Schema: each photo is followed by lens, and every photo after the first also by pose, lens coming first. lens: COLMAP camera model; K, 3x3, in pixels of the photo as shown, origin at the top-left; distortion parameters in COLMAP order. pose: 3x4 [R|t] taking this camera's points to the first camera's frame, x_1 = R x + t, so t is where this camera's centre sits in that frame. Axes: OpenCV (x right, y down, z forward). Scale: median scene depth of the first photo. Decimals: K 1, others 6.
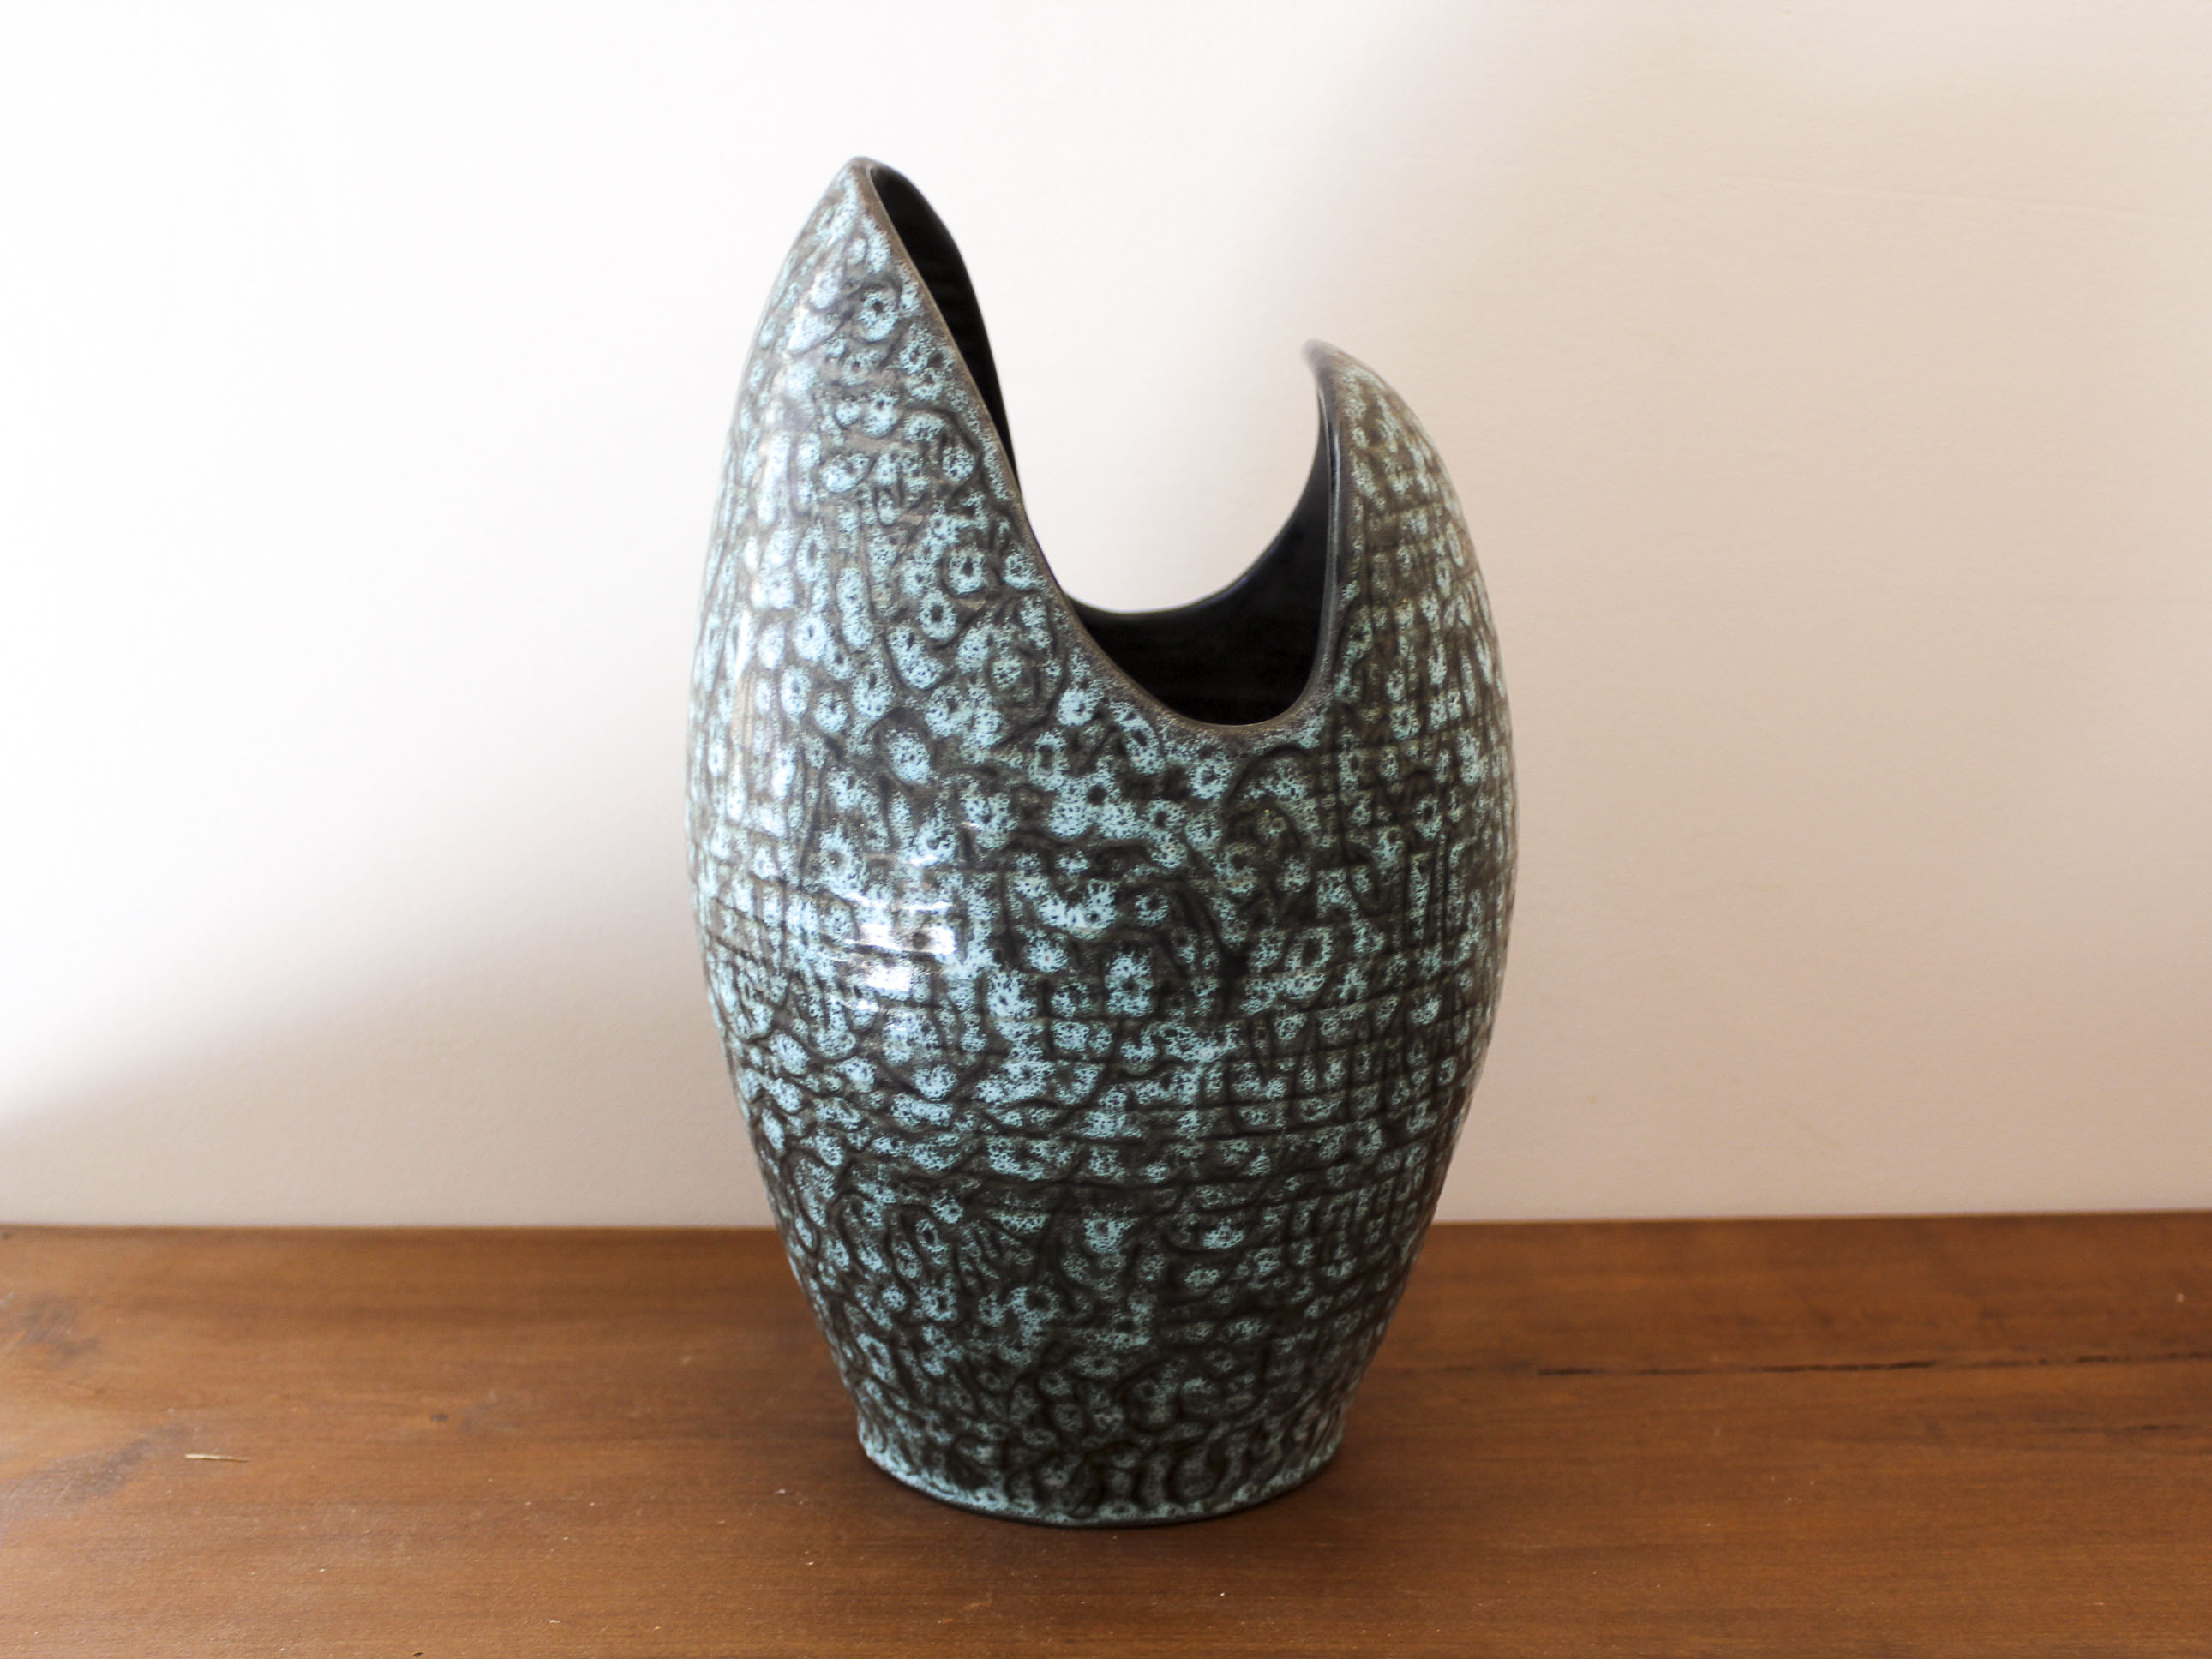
lens RADIAL K [[2864.2, 0, 1106.0], [0, 2864.2, 829.5], [0, 0, 1]] dist [-0.202854, 0.002736]
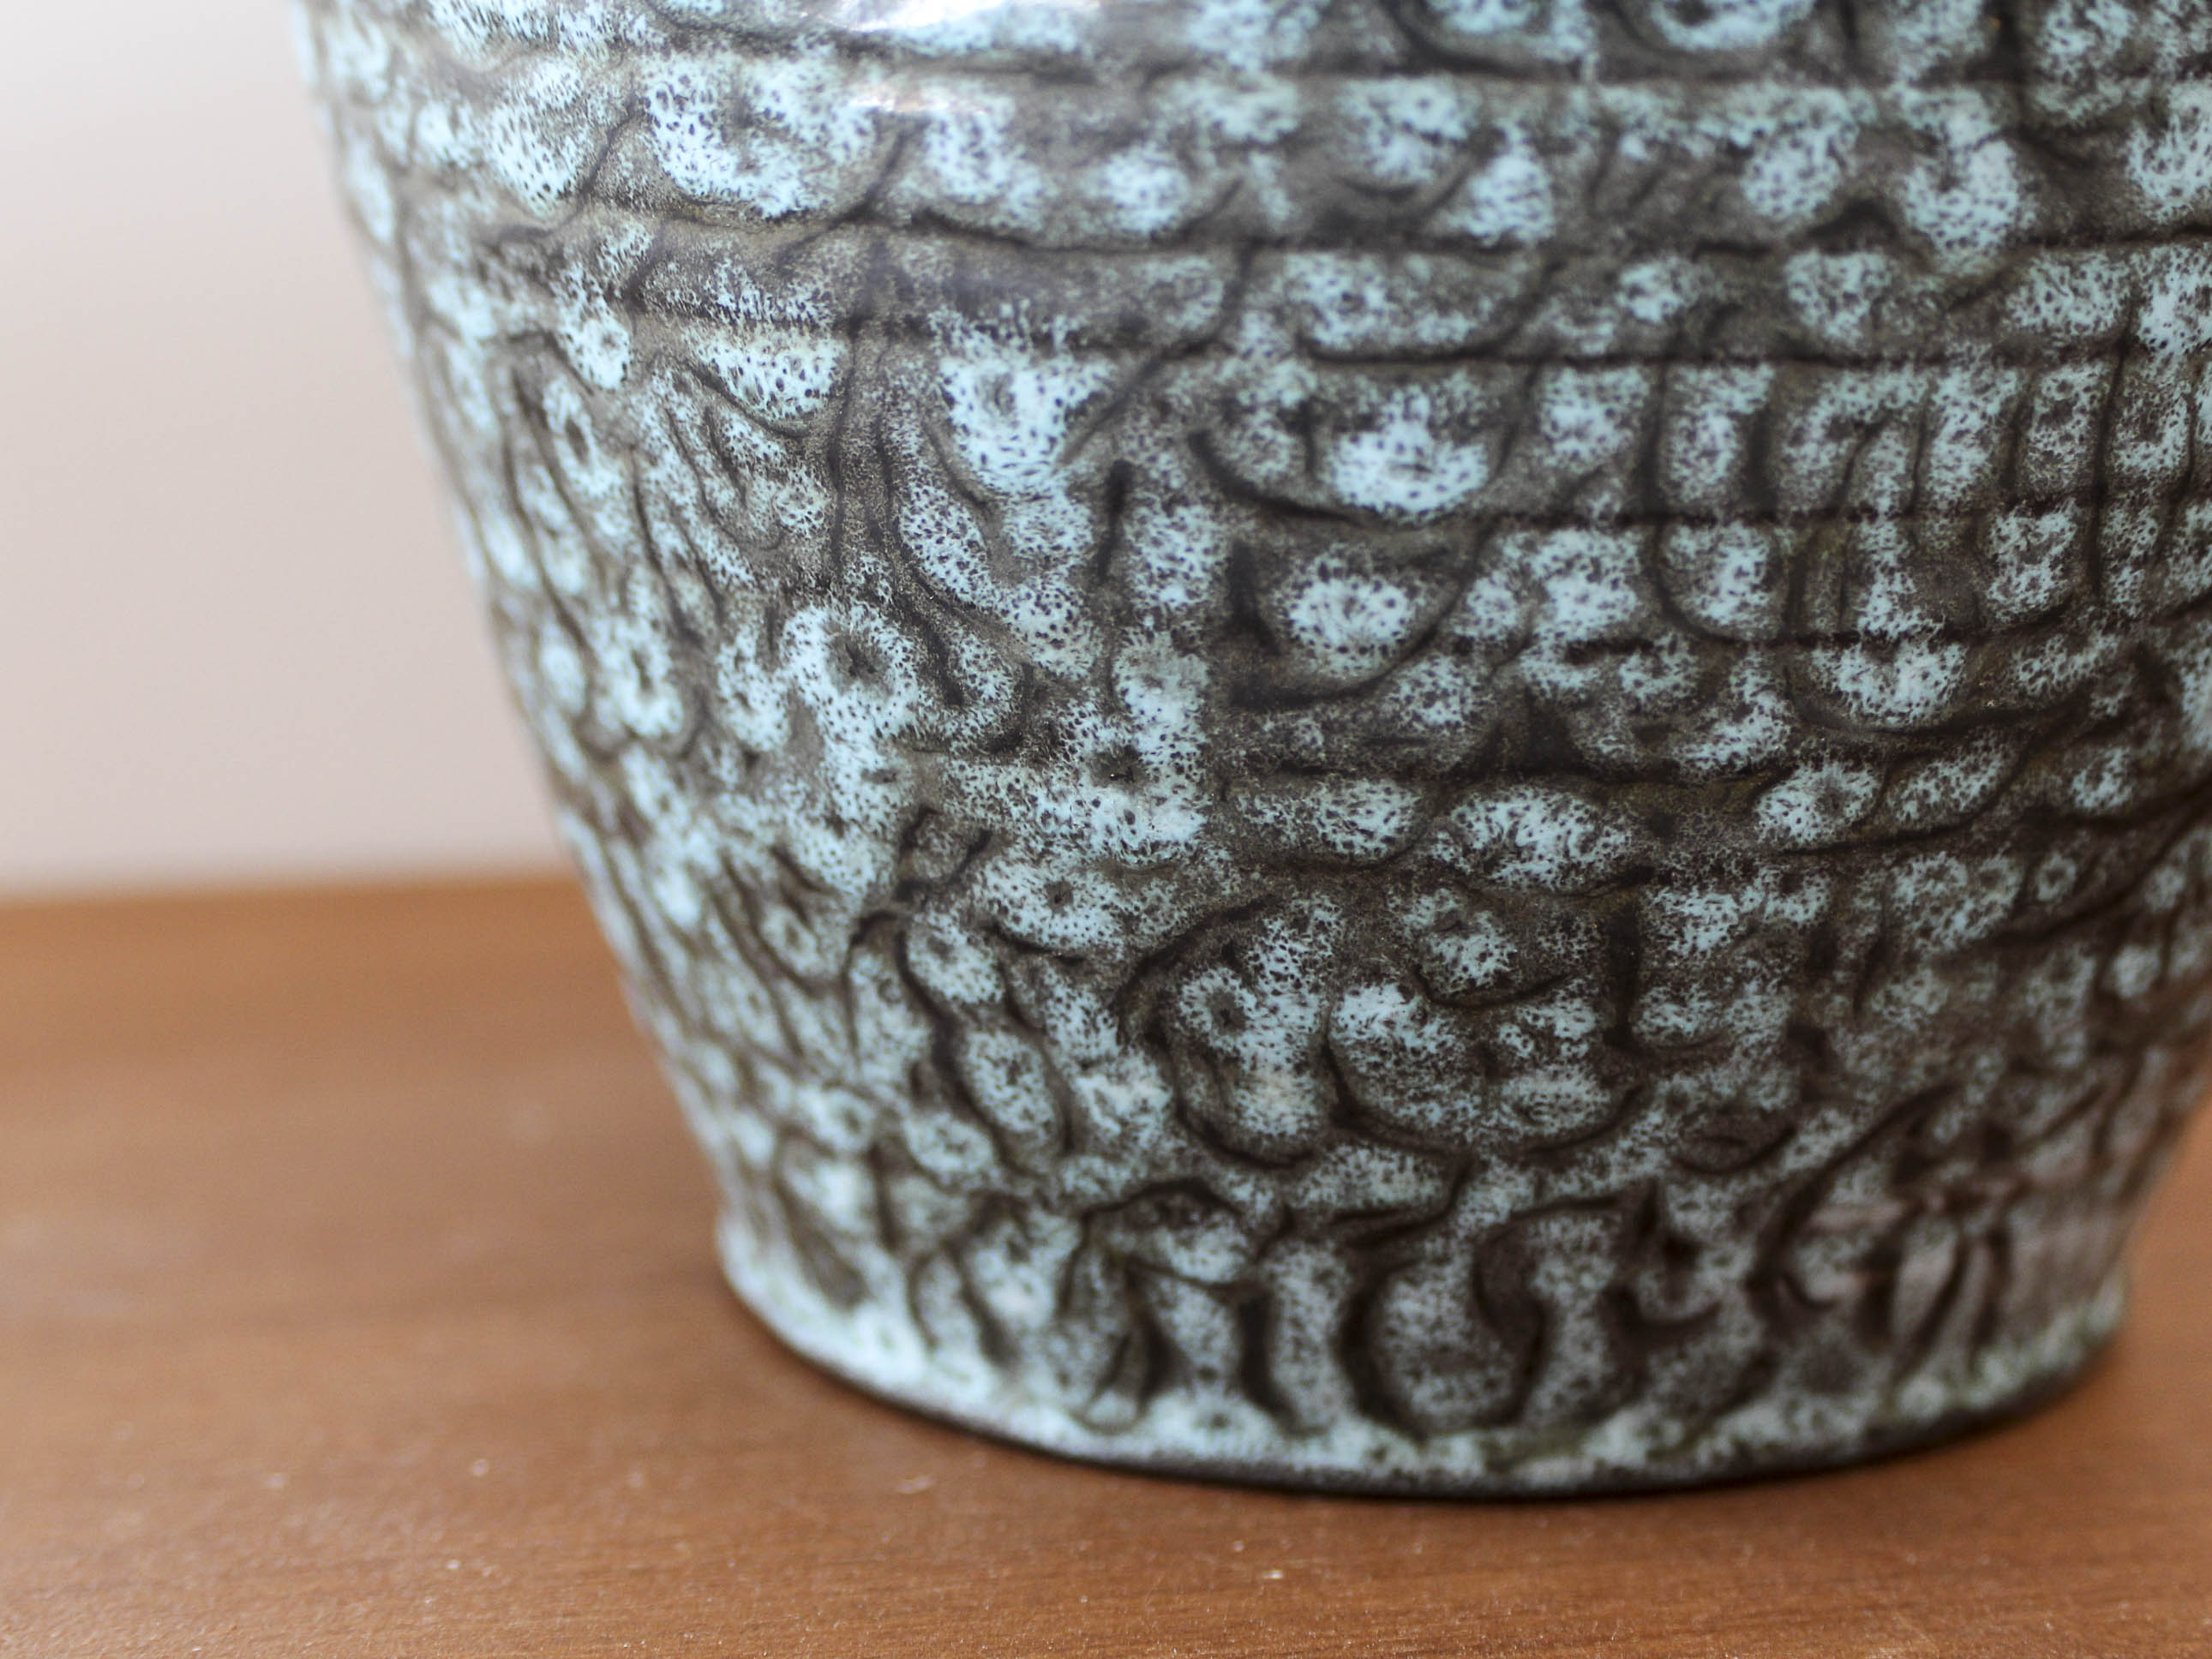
lens RADIAL K [[4103.5, 0, 1106.0], [0, 4103.5, 829.5], [0, 0, 1]] dist [-0.015527, -0.012806]
pose [[0.917799, 0.079892, -0.388924, 0.176839], [-0.077340, 0.996757, 0.022243, 0.169914], [0.389440, 0.009665, 0.921001, 0.585489]]
